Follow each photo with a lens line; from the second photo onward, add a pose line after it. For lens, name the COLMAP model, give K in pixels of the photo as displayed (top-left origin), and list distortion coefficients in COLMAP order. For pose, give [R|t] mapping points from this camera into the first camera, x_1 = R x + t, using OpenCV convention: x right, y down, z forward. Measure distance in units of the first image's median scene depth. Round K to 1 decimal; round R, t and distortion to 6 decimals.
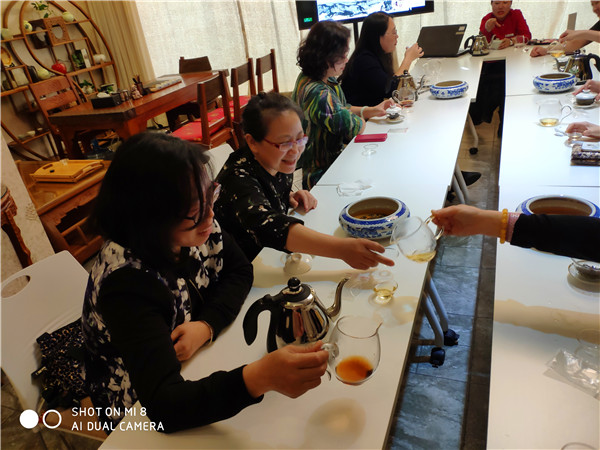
lens RADIAL K [[464.8, 0, 299.9], [0, 464.8, 221.3], [0, 0, 1]] dist [0.054177, -0.104670]
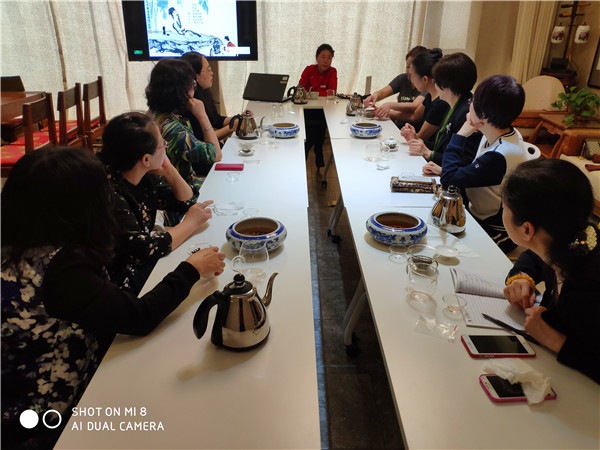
lens RADIAL K [[464.8, 0, 292.5], [0, 464.8, 222.9], [0, 0, 1]] dist [0.054177, -0.104670]
pose [[0.923223, -0.005132, 0.384231, -0.066433], [0.032793, 0.997315, -0.065474, 0.015520], [-0.382863, 0.073047, 0.920913, -0.034262]]
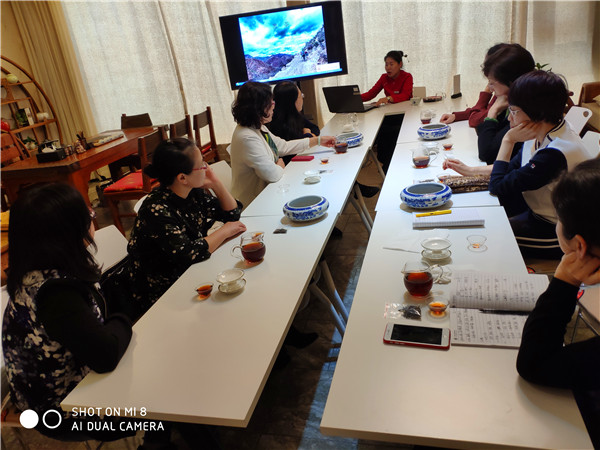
lens RADIAL K [[464.8, 0, 296.2], [0, 464.8, 218.5], [0, 0, 1]] dist [0.054177, -0.104670]
pose [[0.993574, -0.037041, 0.106949, 0.021671], [0.048621, 0.992985, -0.107780, 0.026332], [-0.102207, 0.112287, 0.988405, -0.091527]]
